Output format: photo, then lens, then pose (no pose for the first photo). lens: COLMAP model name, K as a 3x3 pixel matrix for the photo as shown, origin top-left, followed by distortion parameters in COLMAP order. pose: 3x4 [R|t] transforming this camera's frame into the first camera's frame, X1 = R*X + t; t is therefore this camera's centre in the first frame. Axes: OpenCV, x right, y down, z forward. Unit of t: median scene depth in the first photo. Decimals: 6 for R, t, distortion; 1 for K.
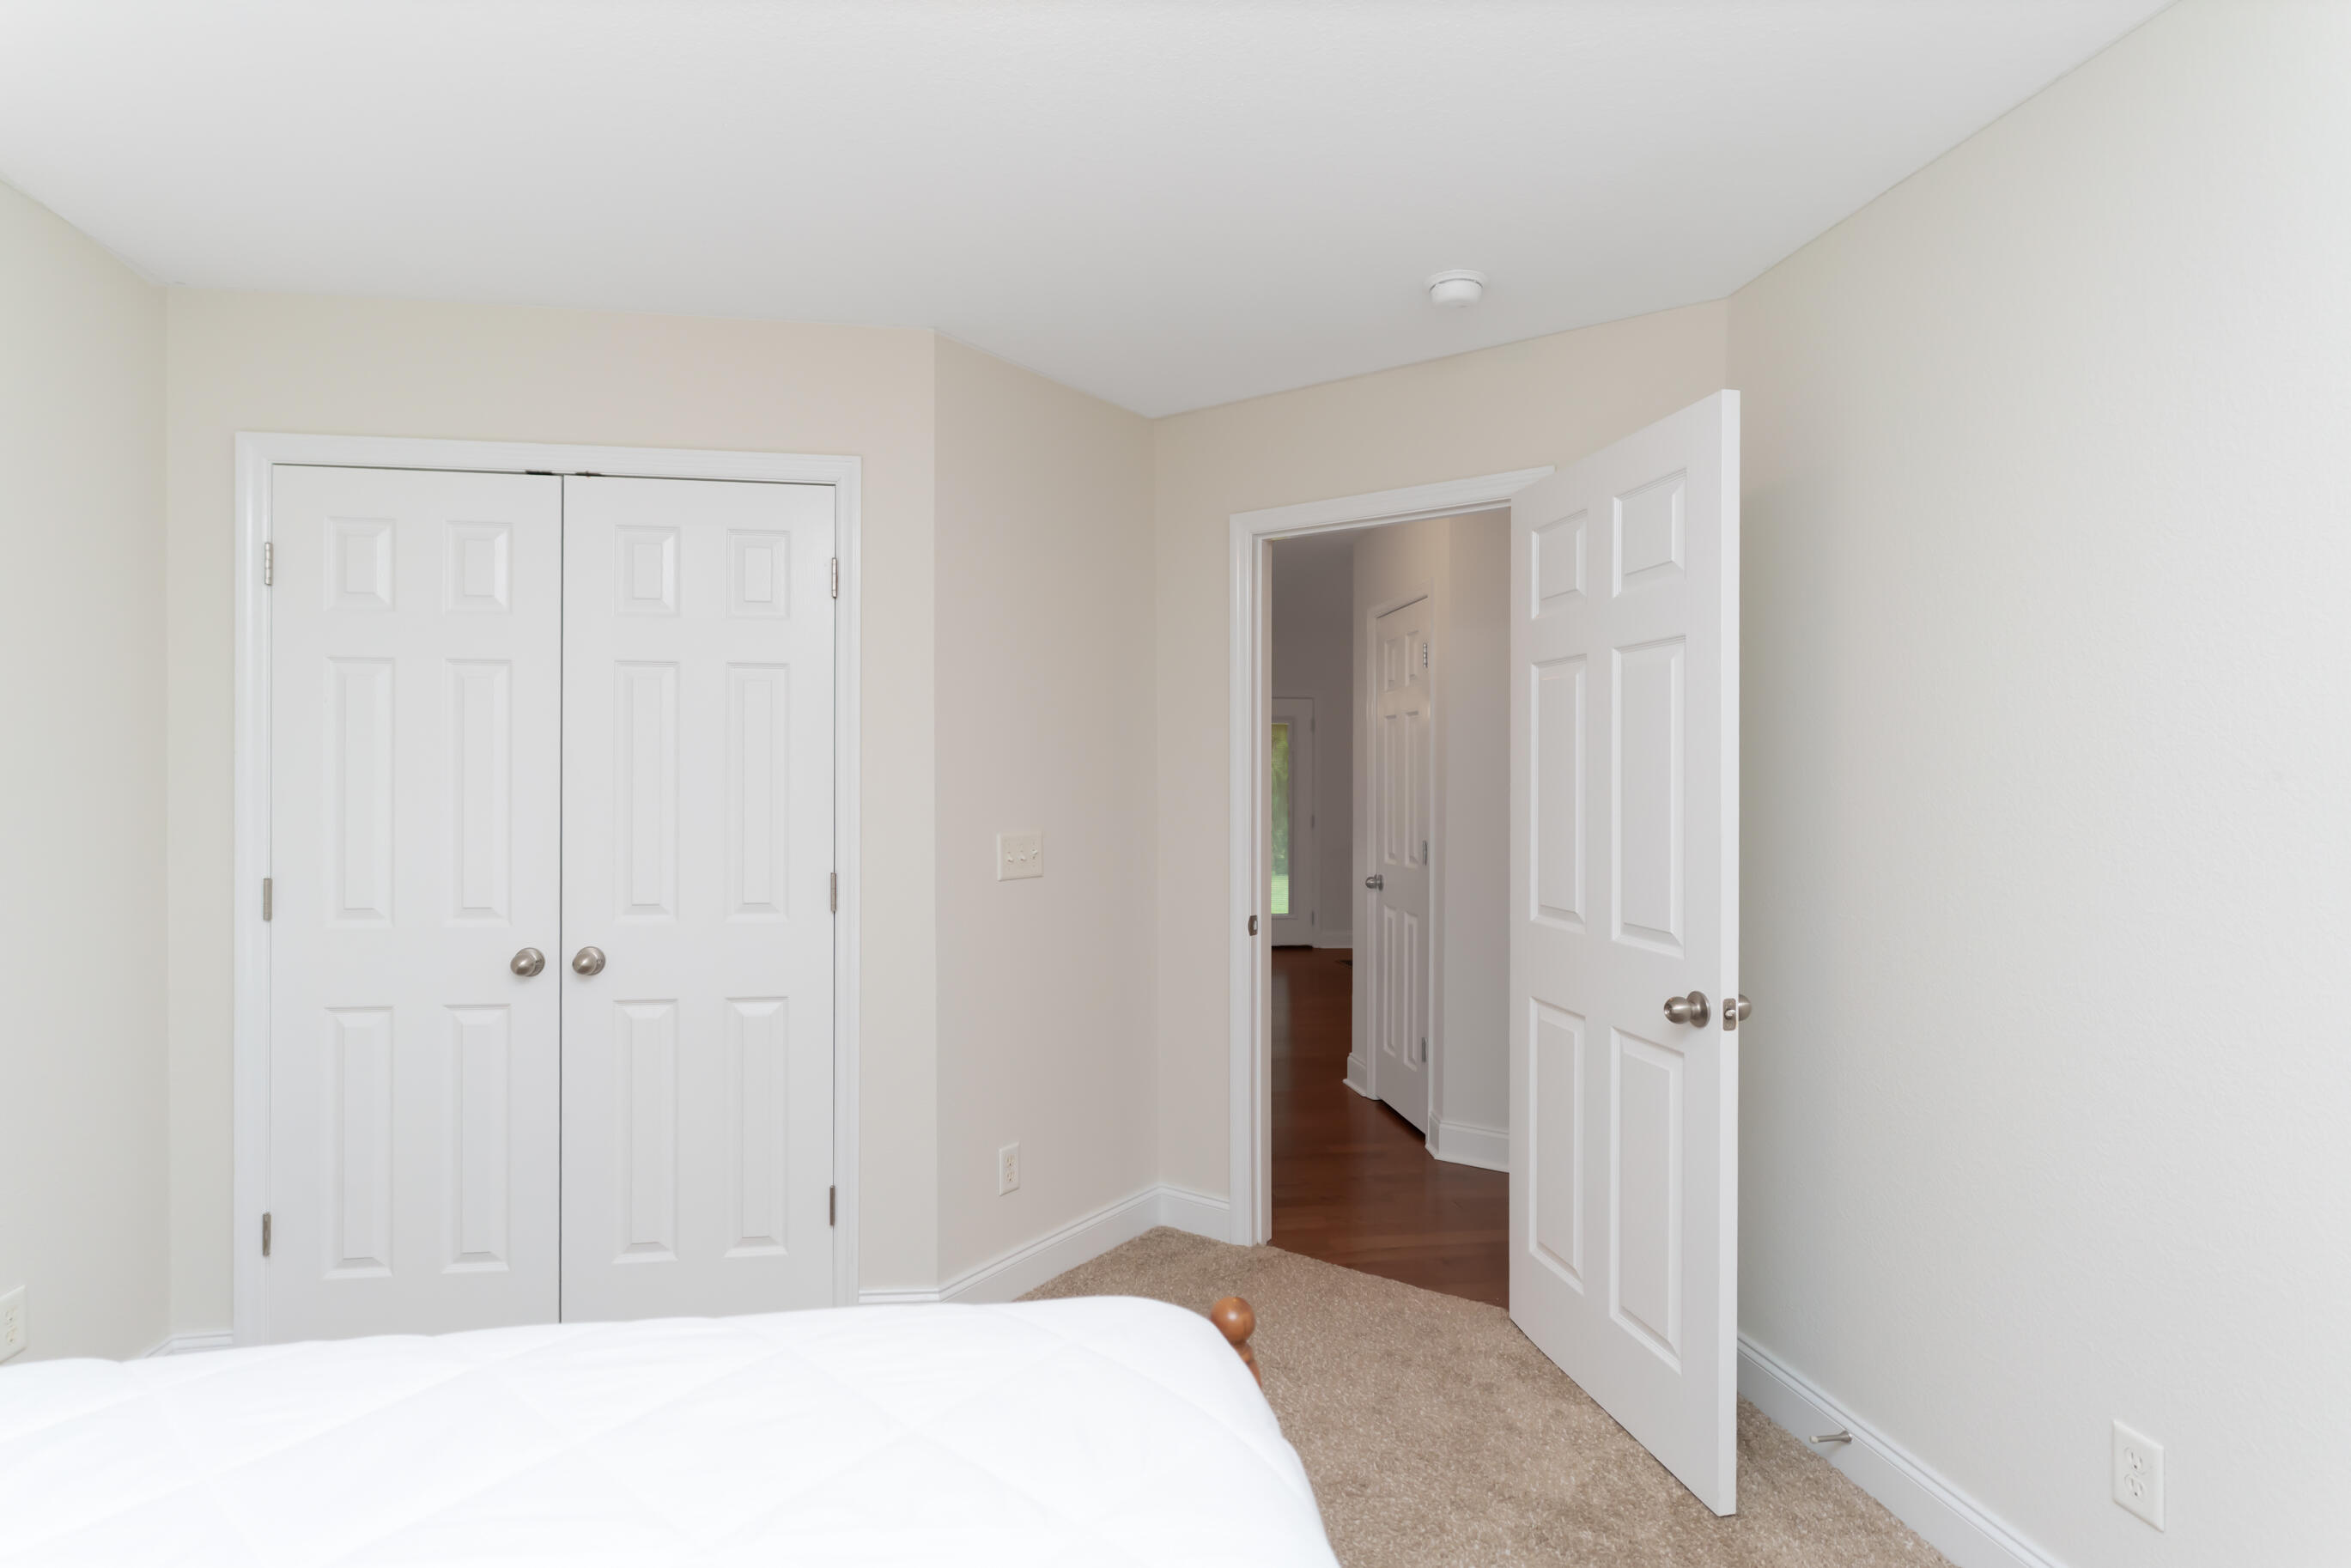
lens RADIAL K [[1234.9, 0, 1175.0], [0, 1234.9, 847.7], [0, 0, 1]] dist [-0.001196, -0.000131]
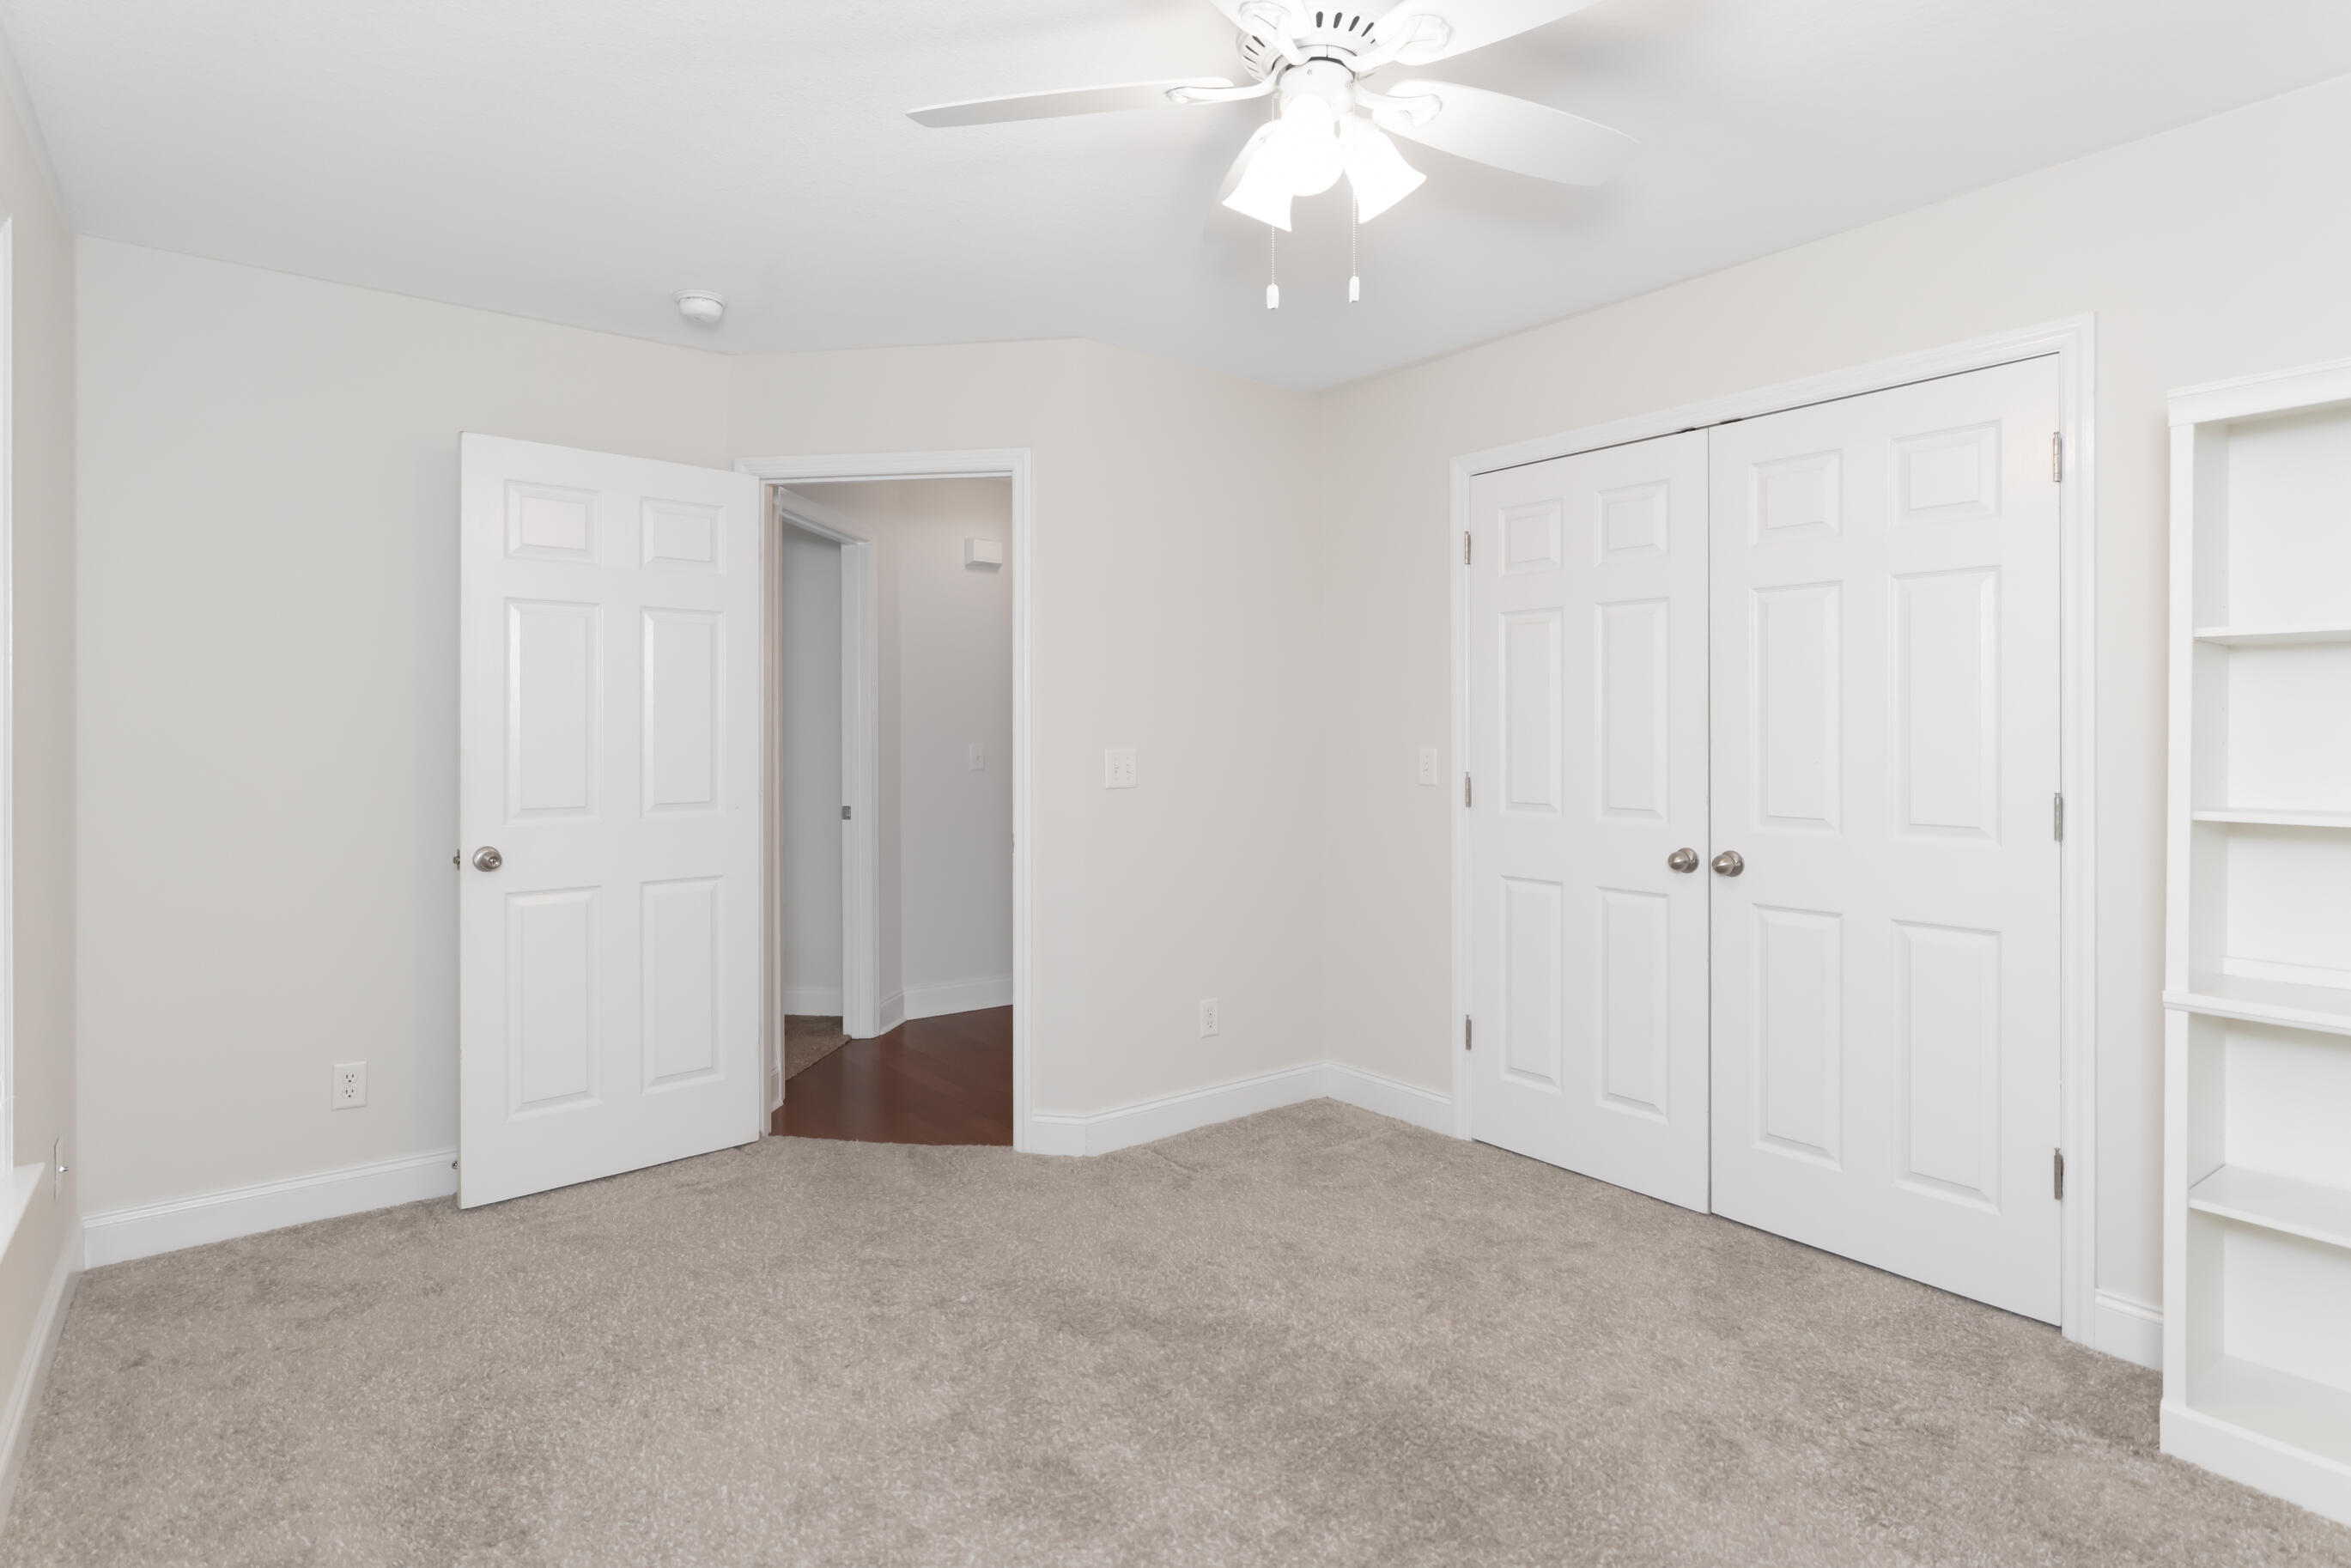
lens RADIAL K [[1220.5, 0, 1175.5], [0, 1220.5, 784.0], [0, 0, 1]] dist [-0.001858, 0.000048]
pose [[0.492996, 0.039073, -0.869154, 0.221033], [-0.023950, 0.999222, 0.031335, -0.001628], [0.869702, 0.005368, 0.493548, 0.033521]]
